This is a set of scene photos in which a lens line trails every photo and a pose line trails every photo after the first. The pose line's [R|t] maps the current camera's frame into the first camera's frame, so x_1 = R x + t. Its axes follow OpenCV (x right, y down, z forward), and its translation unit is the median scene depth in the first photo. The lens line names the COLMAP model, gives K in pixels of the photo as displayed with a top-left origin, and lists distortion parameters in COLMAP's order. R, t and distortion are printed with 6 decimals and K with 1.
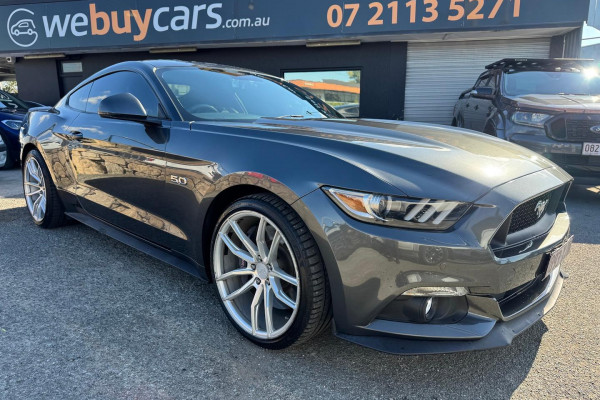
lens RADIAL K [[432.8, 0, 295.4], [0, 432.8, 200.2], [0, 0, 1]] dist [0.013182, -0.016740]
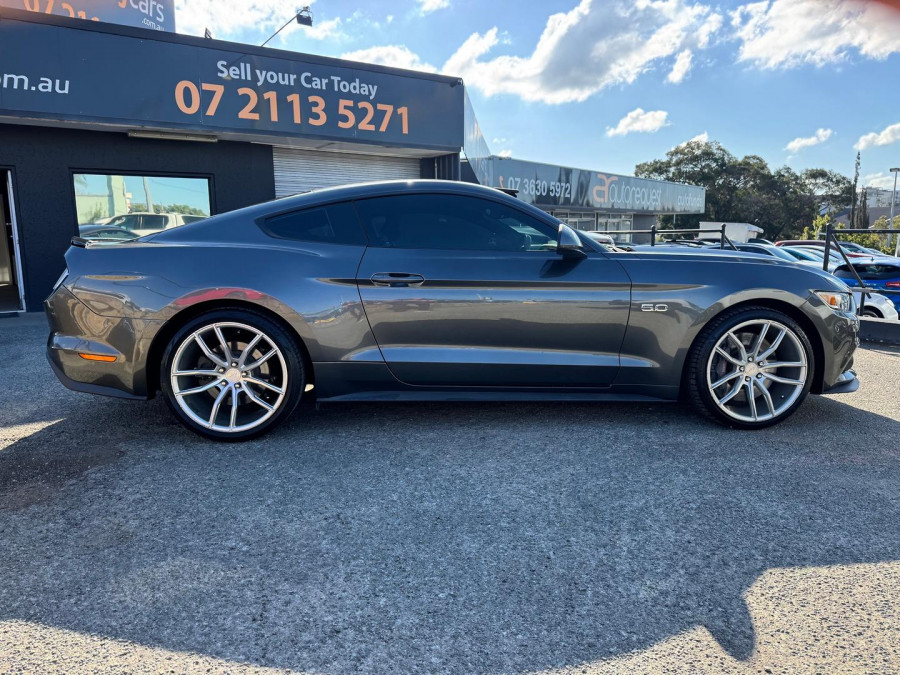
lens RADIAL K [[648.6, 0, 456.0], [0, 648.6, 334.5], [0, 0, 1]] dist [0.015599, -0.019672]
pose [[0.675350, -0.108719, 0.729440, -0.401628], [0.149900, 0.988664, 0.008571, -0.015509], [-0.722103, 0.103555, 0.683991, 0.066712]]
